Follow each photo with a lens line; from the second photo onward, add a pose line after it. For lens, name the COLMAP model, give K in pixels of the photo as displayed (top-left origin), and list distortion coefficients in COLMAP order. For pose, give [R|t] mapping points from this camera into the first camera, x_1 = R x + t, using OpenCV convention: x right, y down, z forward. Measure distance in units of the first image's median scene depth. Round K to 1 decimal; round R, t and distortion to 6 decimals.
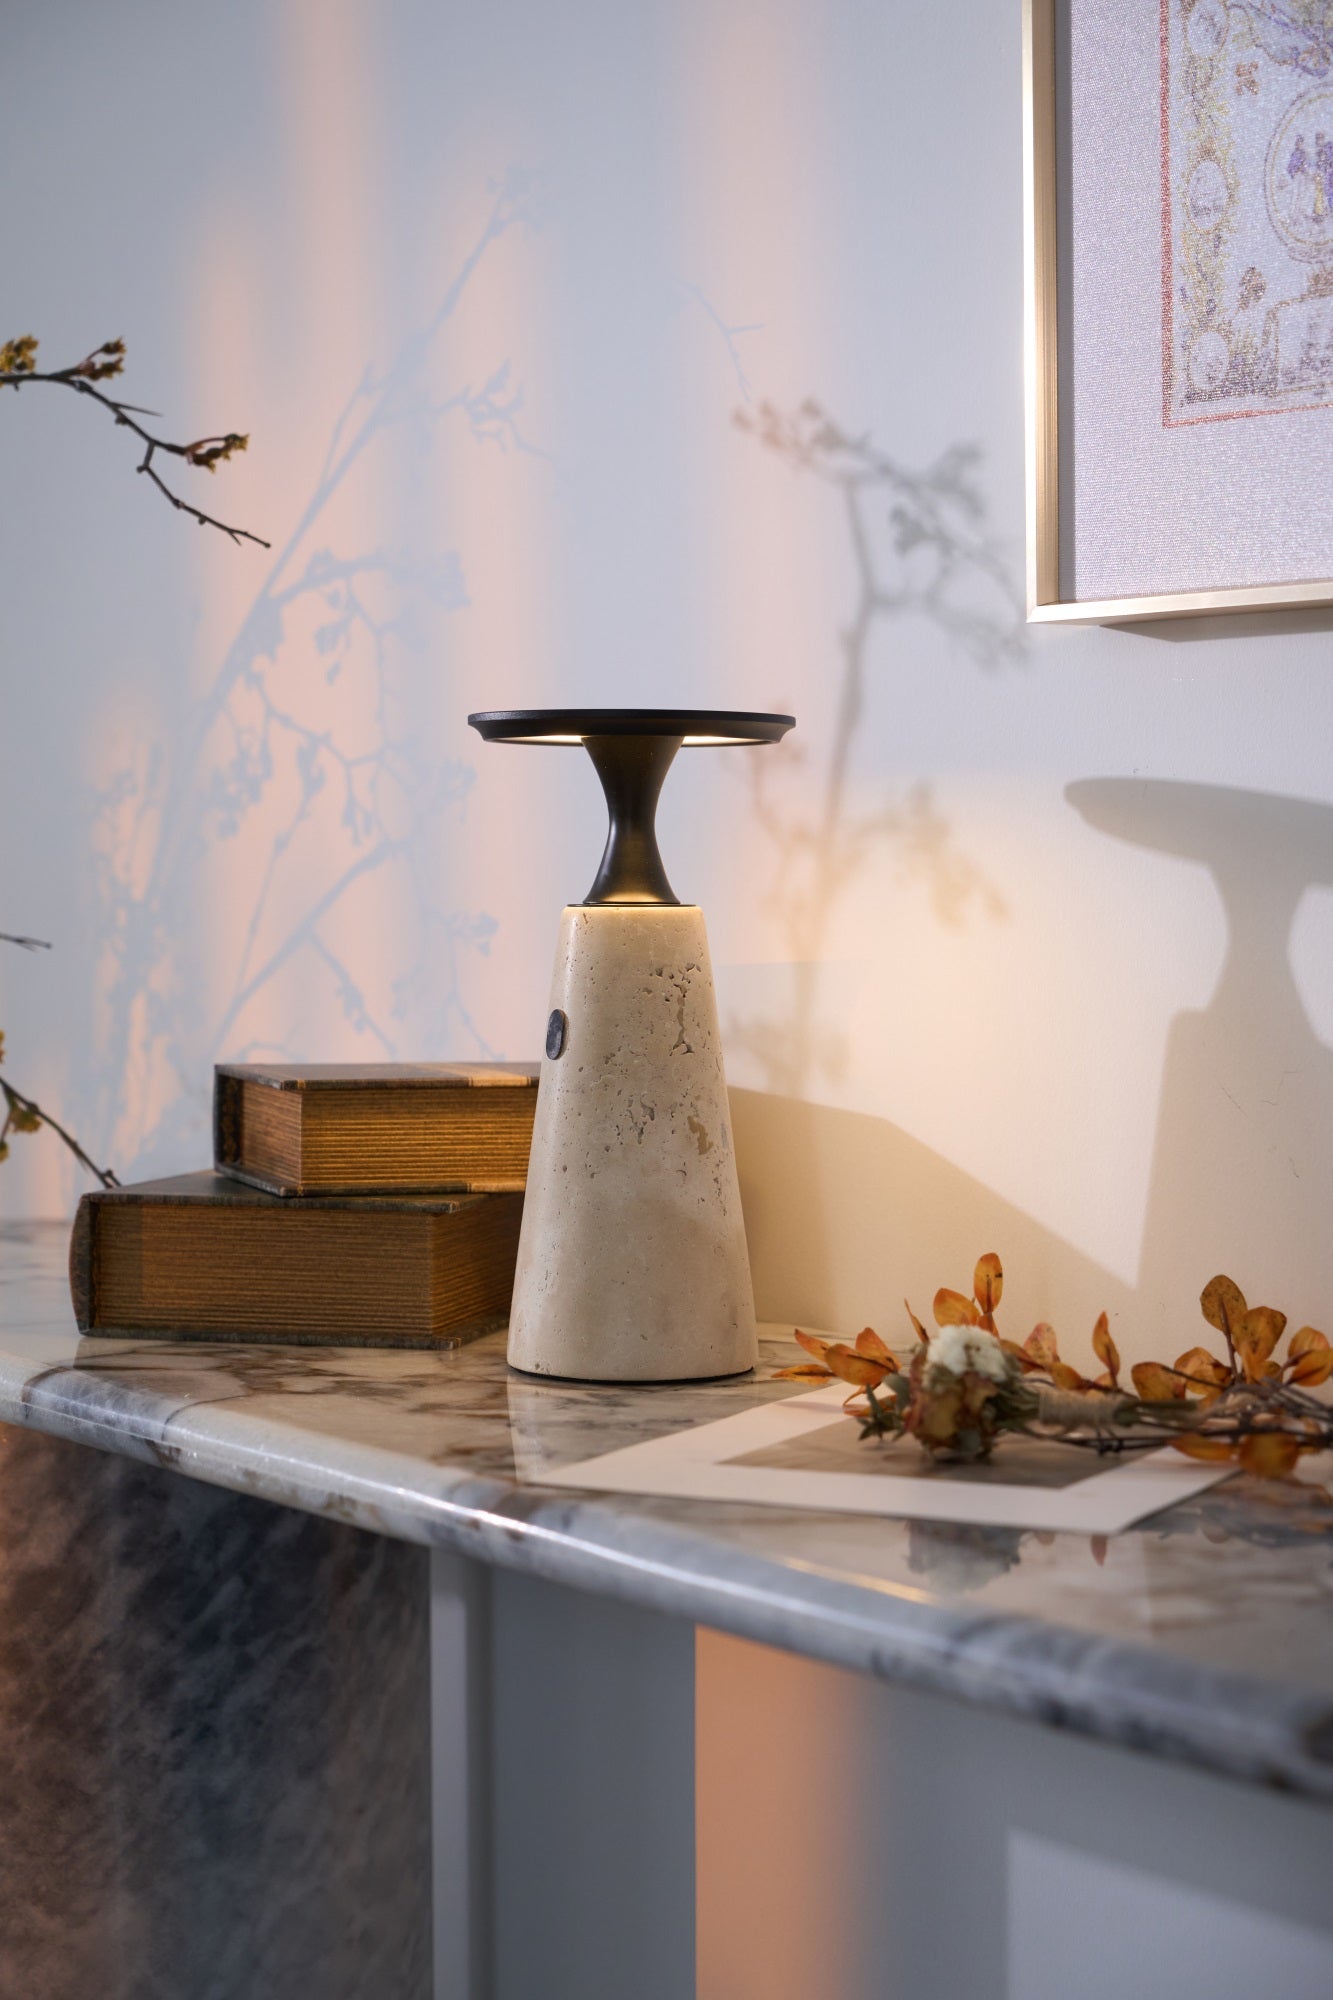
lens RADIAL K [[3550.5, 0, 661.5], [0, 3550.5, 990.9], [0, 0, 1]] dist [-0.032738, 0.000000]
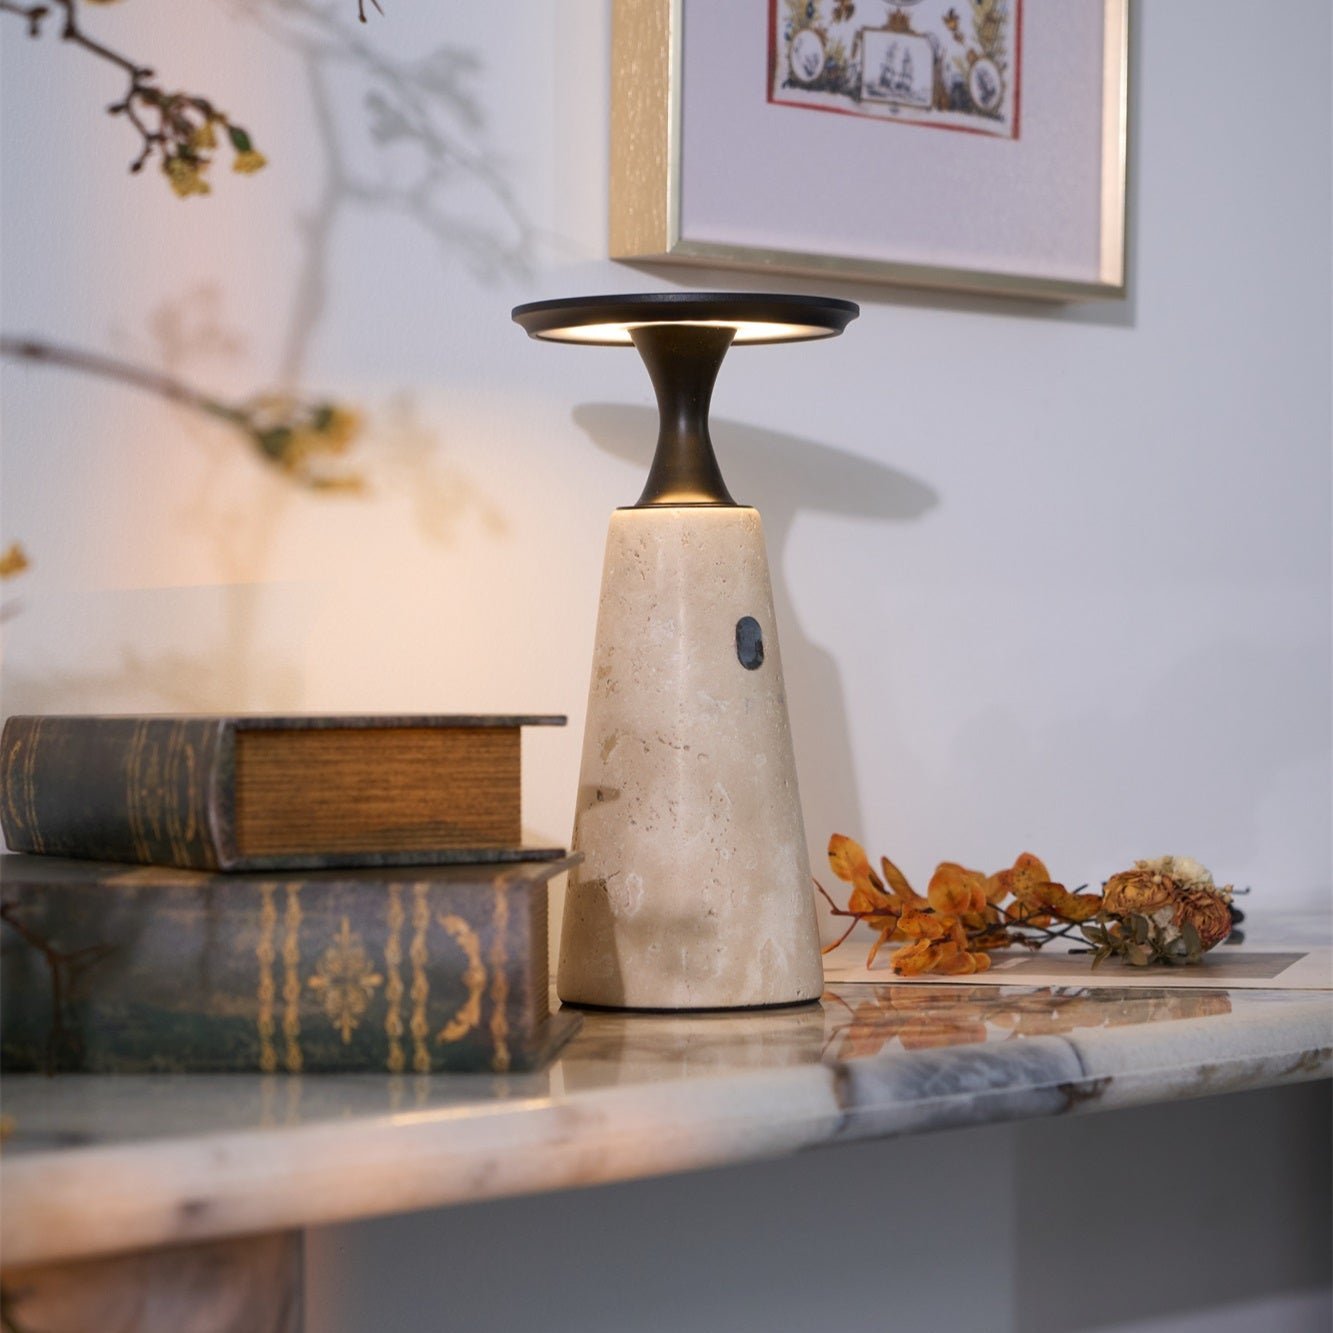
lens RADIAL K [[4002.1, 0, 658.2], [0, 4002.1, 710.5], [0, 0, 1]] dist [-0.028519, 0.000000]
pose [[-0.179221, -0.016832, 0.983665, -1.023333], [0.037532, 0.999009, 0.023933, 0.003615], [-0.983093, 0.041208, -0.178412, 1.165079]]
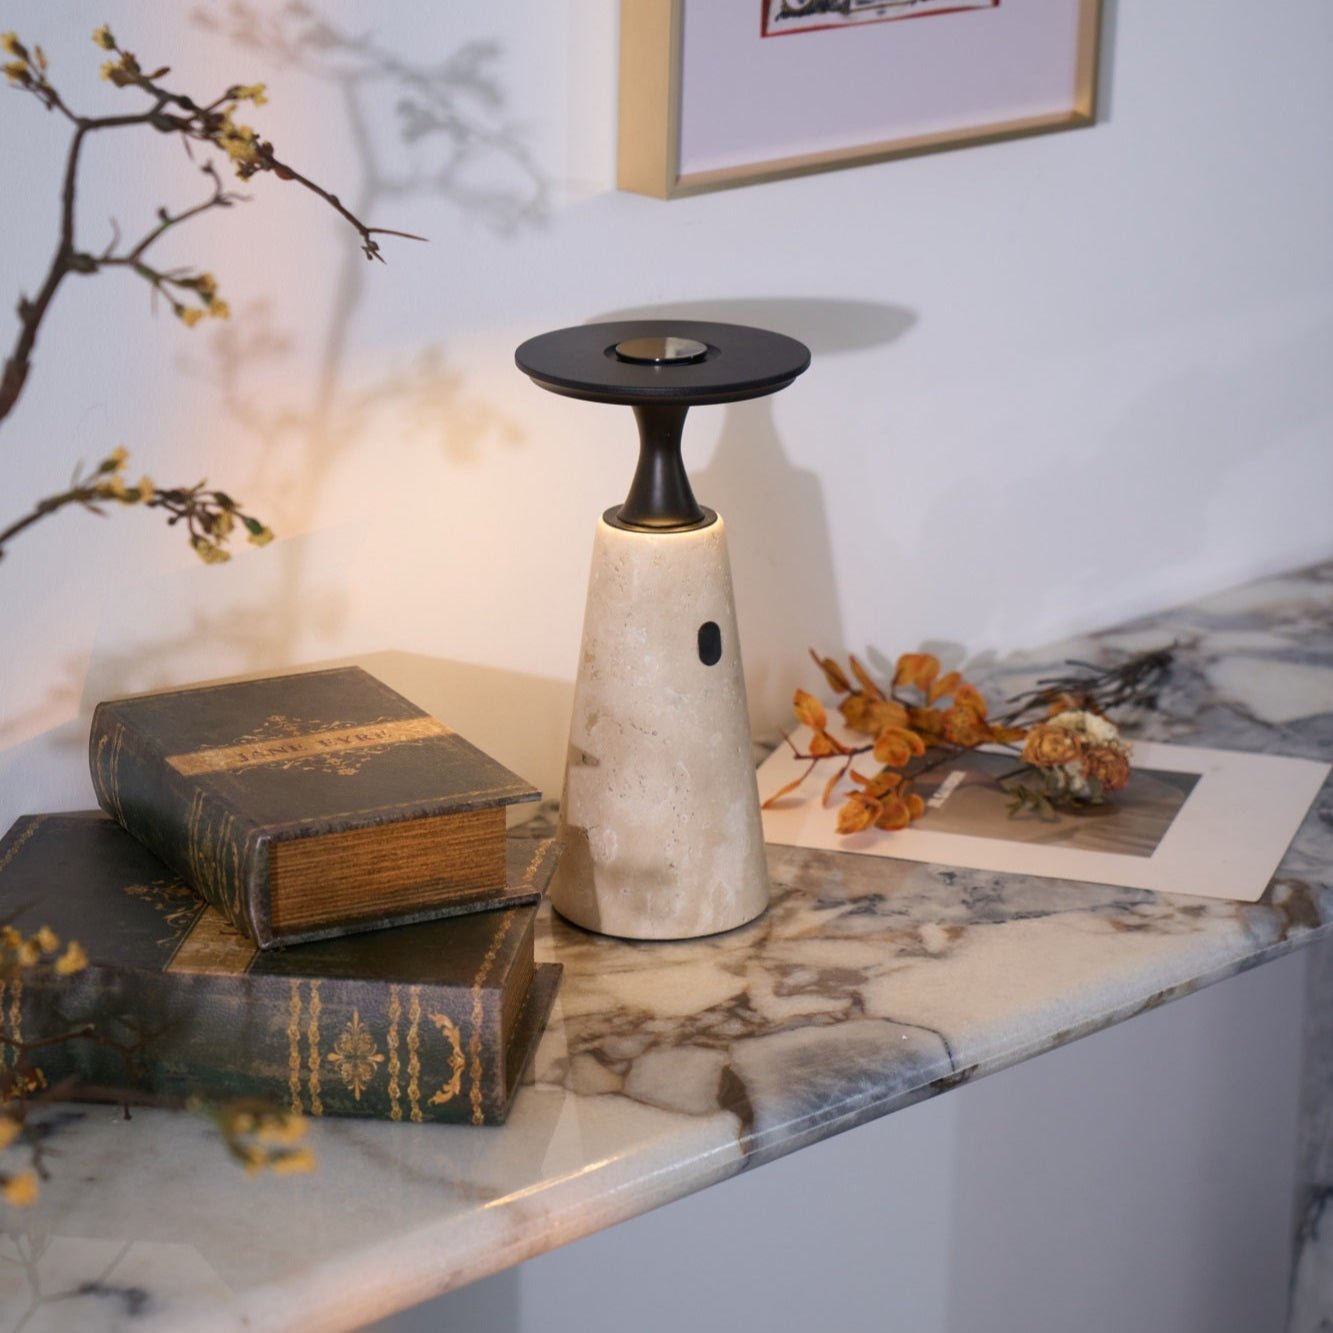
lens RADIAL K [[4002.1, 0, 625.7], [0, 4002.1, 659.1], [0, 0, 1]] dist [-0.028519, 0.000000]
pose [[-0.124735, -0.308949, 0.942863, -1.176689], [0.027763, 0.948826, 0.314576, -0.368111], [-0.991802, 0.065415, -0.109775, 1.119953]]
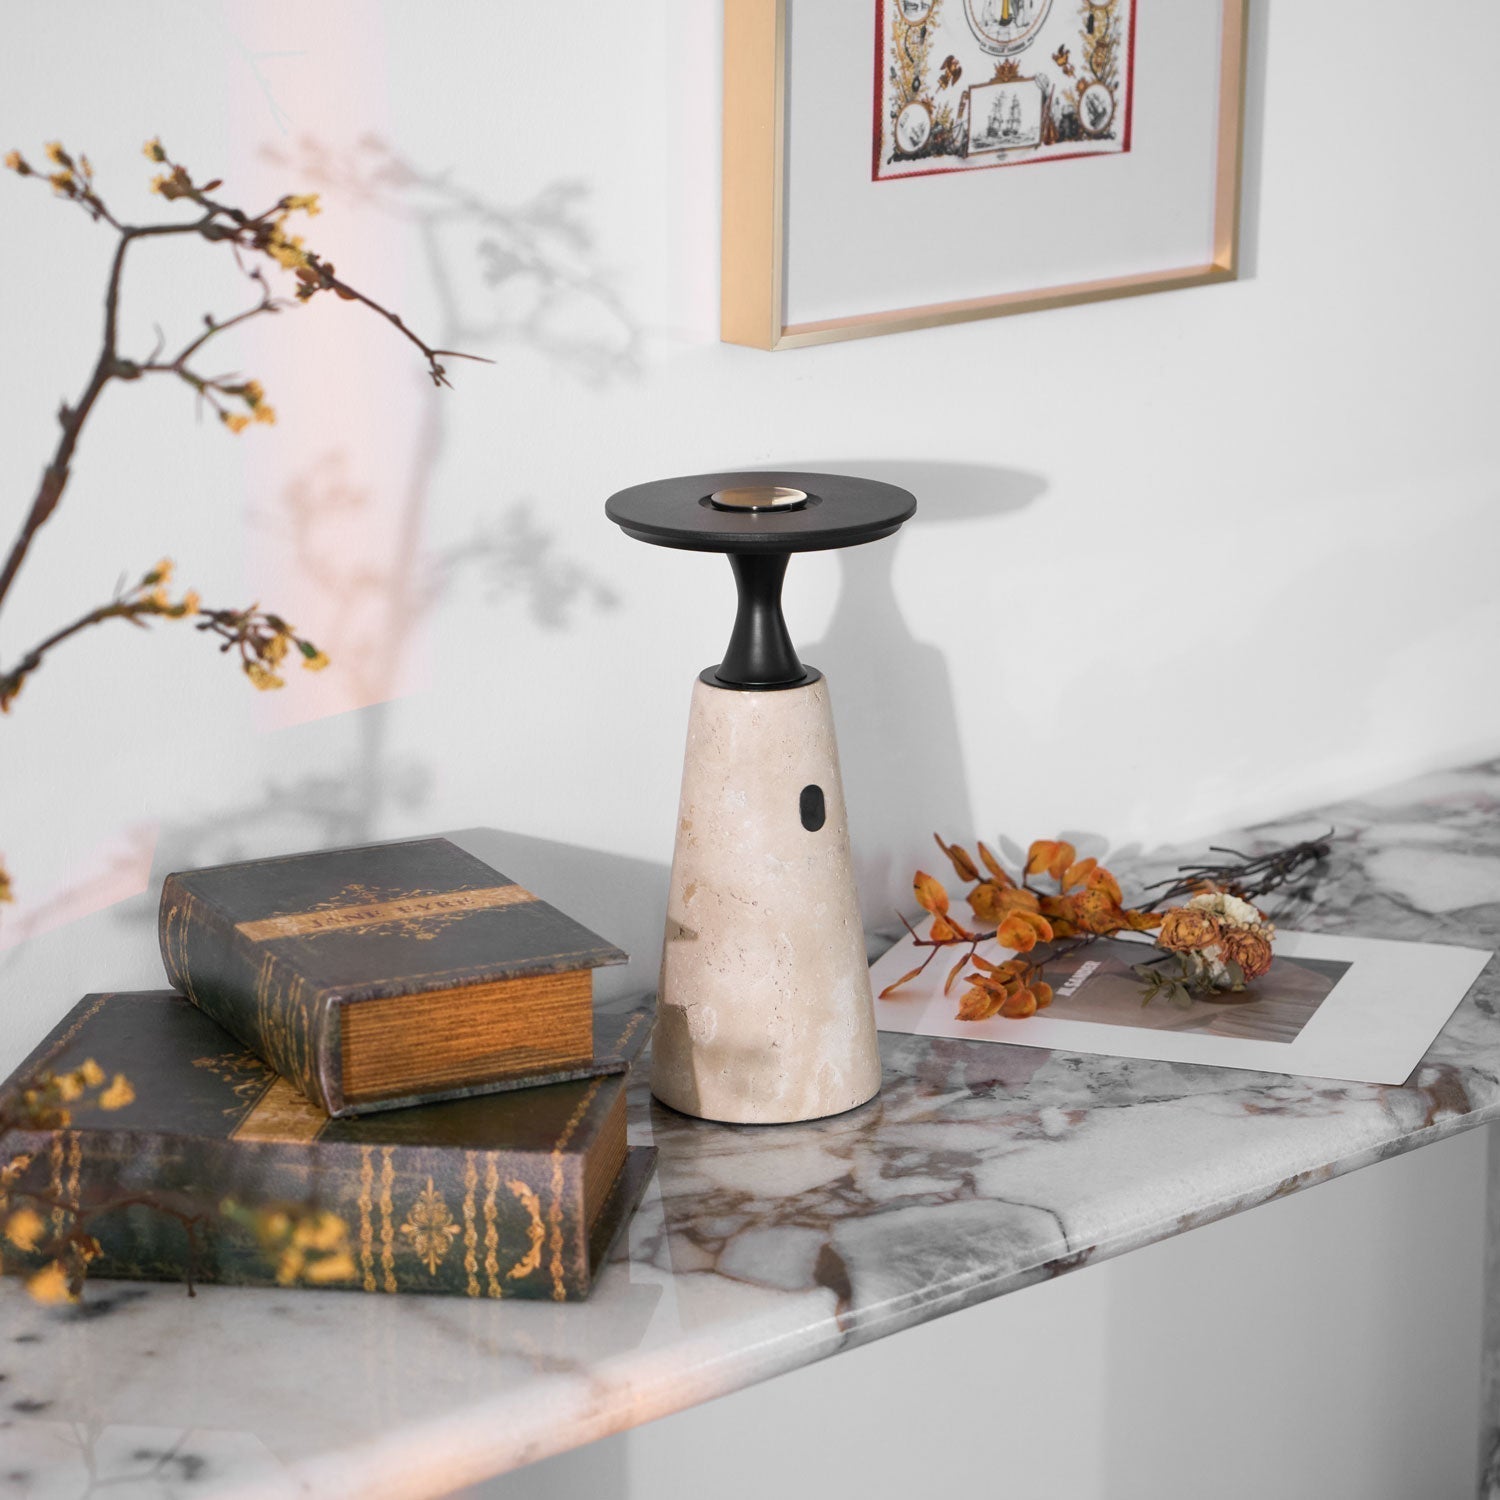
lens RADIAL K [[4503.5, 0, 751.6], [0, 4503.5, 759.5], [0, 0, 1]] dist [-0.028519, 0.000000]
pose [[-0.108371, -0.259464, 0.959653, -1.269354], [0.038385, 0.963526, 0.264846, -0.346347], [-0.993369, 0.065538, -0.094459, 1.099650]]
